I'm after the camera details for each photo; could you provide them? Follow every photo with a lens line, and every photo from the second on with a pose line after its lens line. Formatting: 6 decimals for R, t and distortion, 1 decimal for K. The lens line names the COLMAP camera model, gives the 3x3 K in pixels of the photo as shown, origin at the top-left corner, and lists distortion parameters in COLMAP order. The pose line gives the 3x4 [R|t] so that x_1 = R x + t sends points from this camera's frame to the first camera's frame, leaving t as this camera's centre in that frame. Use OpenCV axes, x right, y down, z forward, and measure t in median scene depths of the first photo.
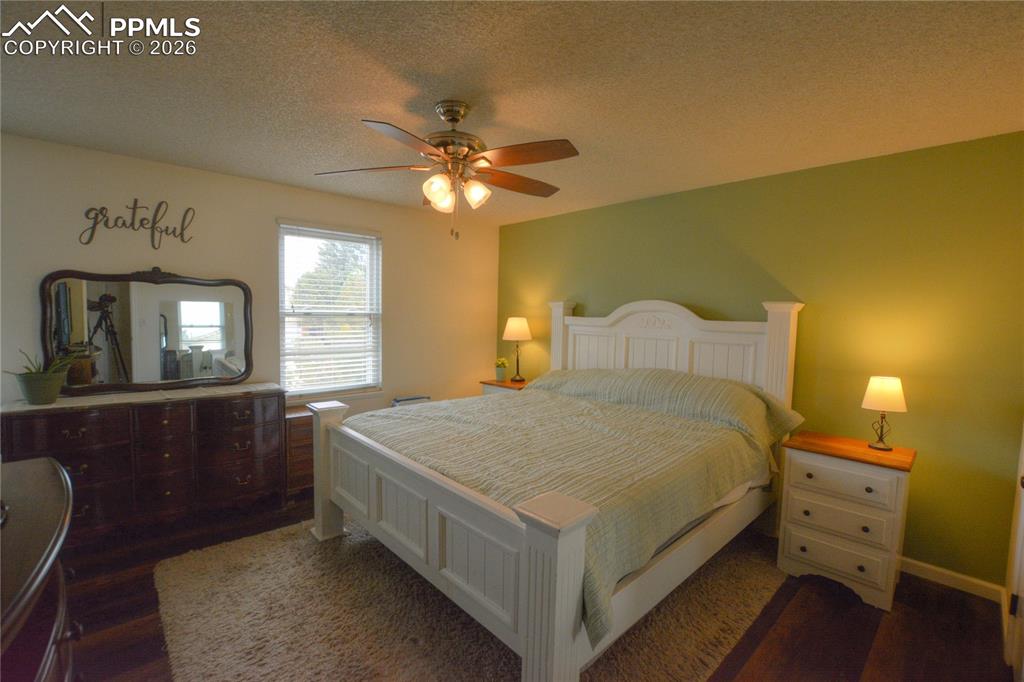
lens RADIAL K [[449.9, 0, 510.3], [0, 449.9, 341.0], [0, 0, 1]] dist [-0.034305, 0.000981]
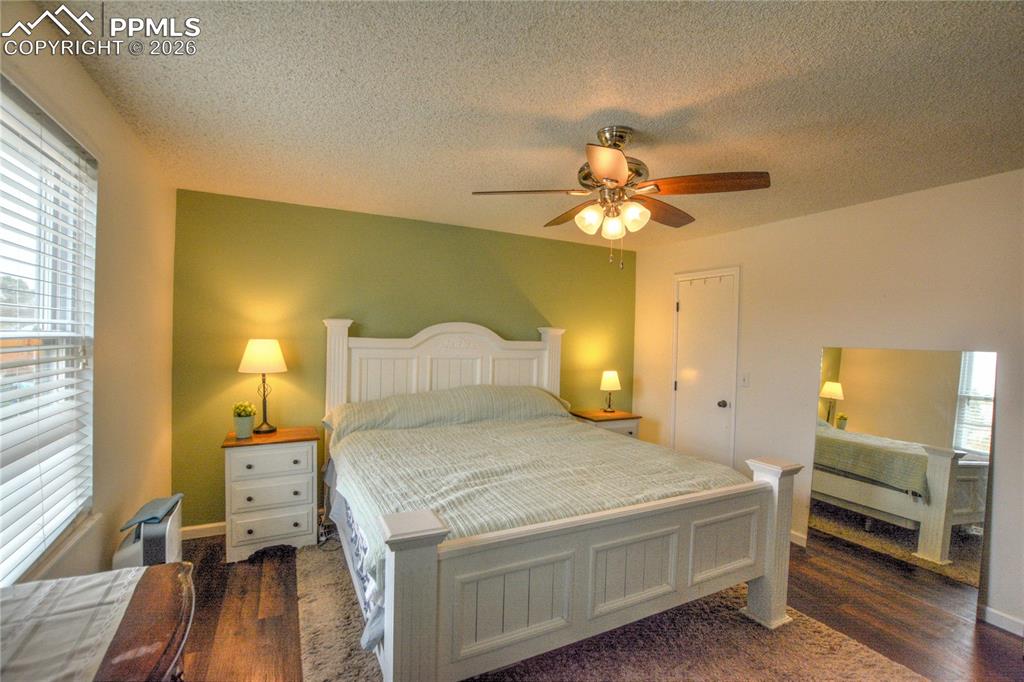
lens RADIAL K [[449.9, 0, 510.3], [0, 449.9, 341.0], [0, 0, 1]] dist [-0.034305, 0.000981]
pose [[0.278805, -0.021224, 0.960113, -0.640492], [0.044301, 0.998976, 0.009218, -0.047854], [-0.959325, 0.039964, 0.279460, 0.541850]]
